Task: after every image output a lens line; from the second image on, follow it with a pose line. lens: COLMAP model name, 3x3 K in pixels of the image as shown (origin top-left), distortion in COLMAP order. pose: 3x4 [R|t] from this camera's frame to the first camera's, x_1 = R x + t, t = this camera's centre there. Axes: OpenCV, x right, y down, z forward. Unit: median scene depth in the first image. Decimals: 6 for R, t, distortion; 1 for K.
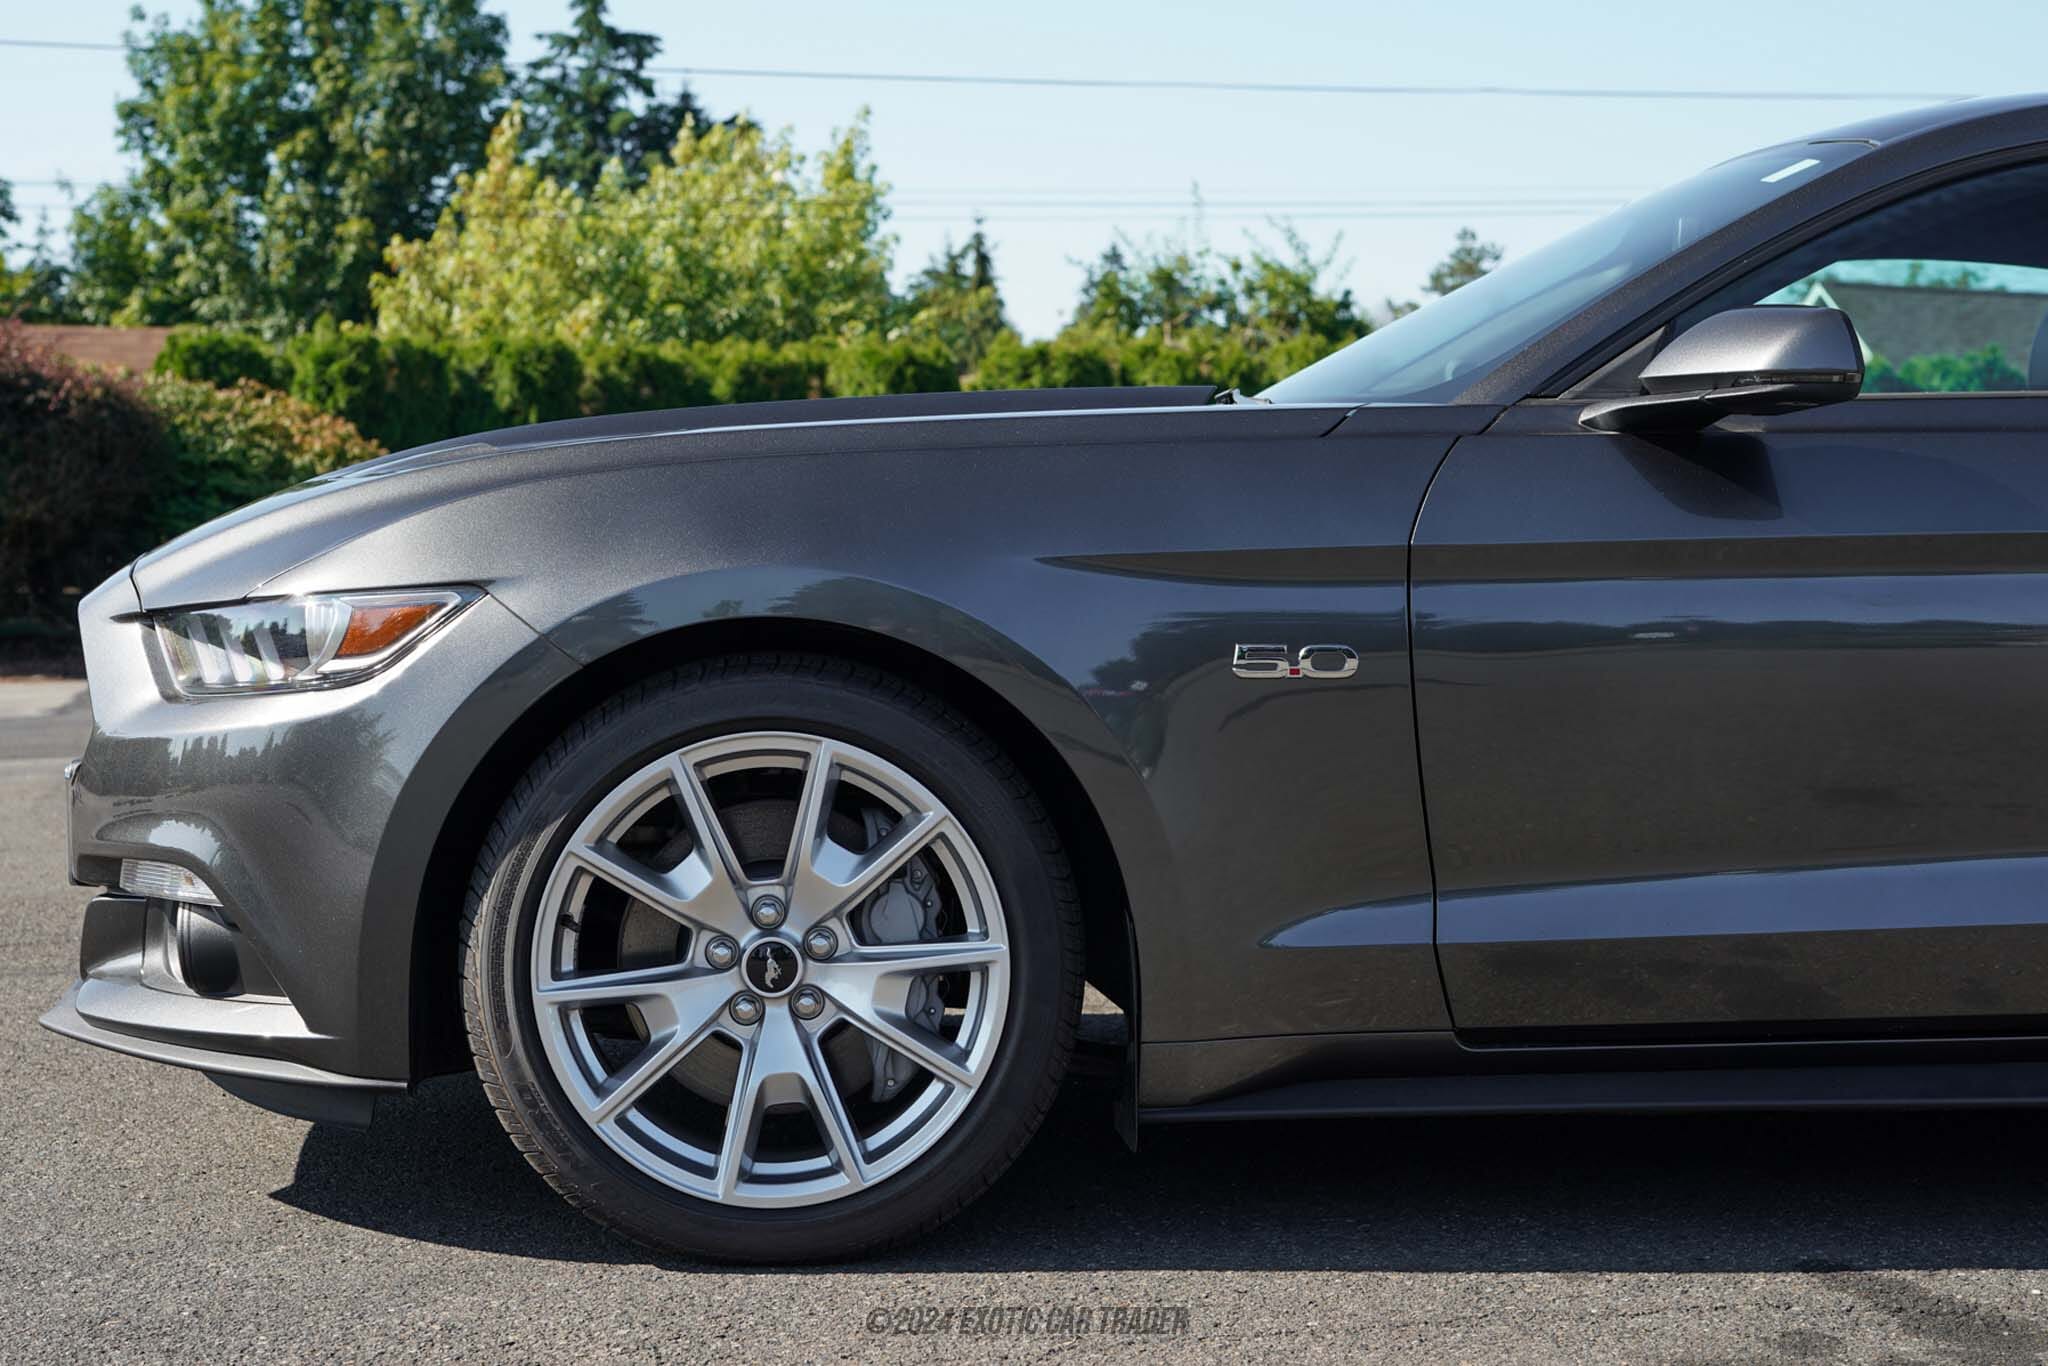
lens RADIAL K [[2757.8, 0, 1024.0], [0, 2757.8, 683.0], [0, 0, 1]] dist [-0.023738, -0.095931]
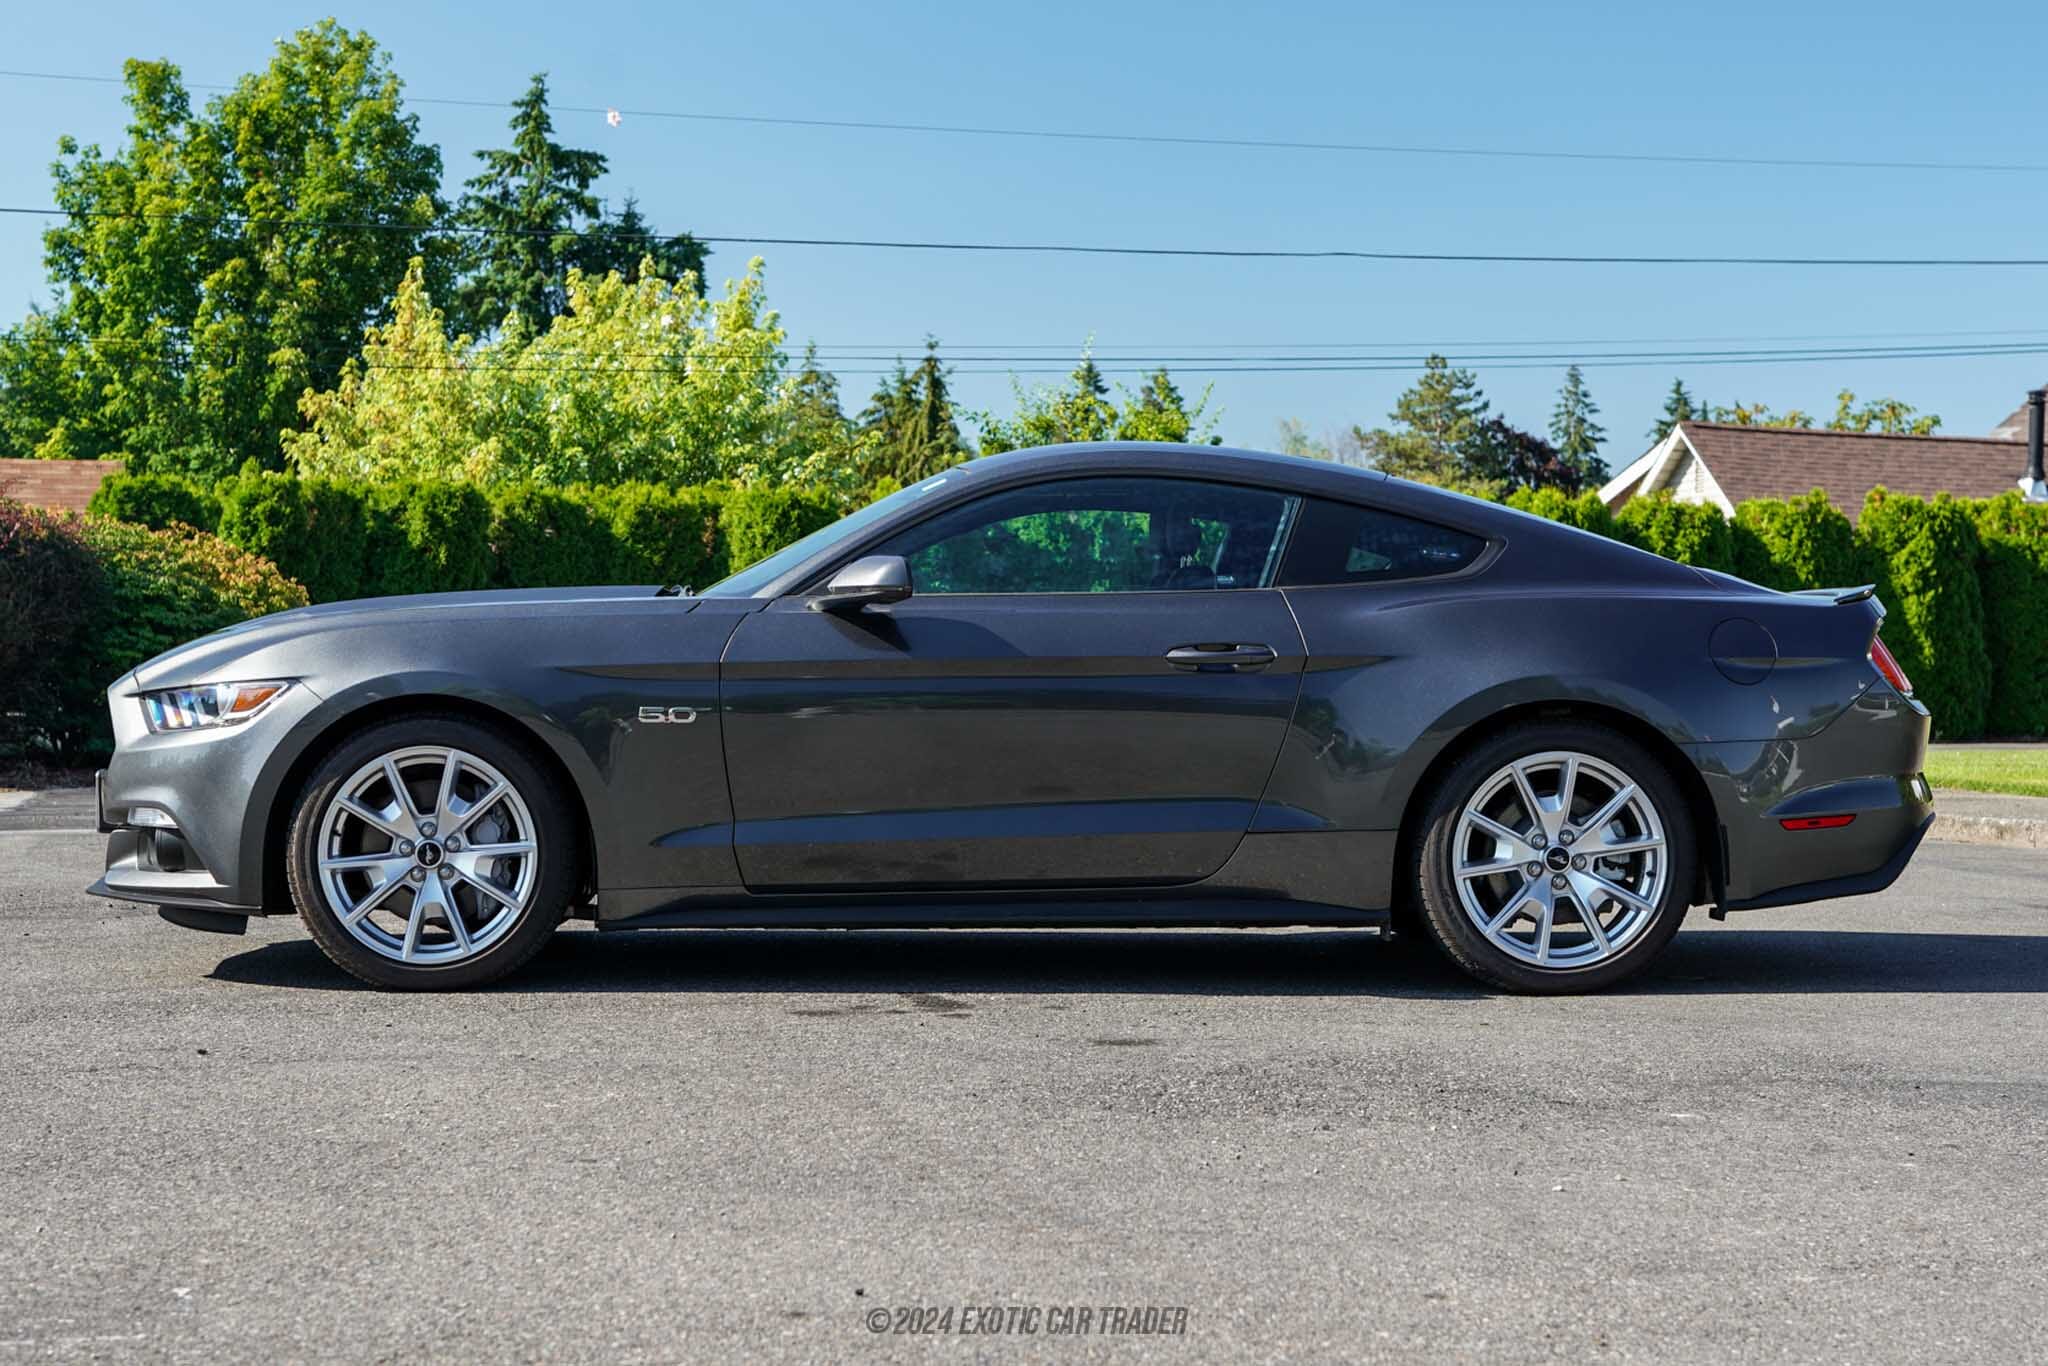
lens RADIAL K [[2923.7, 0, 1024.0], [0, 2923.7, 683.0], [0, 0, 1]] dist [-0.007592, 0.119769]
pose [[0.999952, 0.003252, 0.009225, 0.038691], [-0.002804, 0.998833, -0.048226, 0.008386], [-0.009372, 0.048198, 0.998794, -0.143372]]
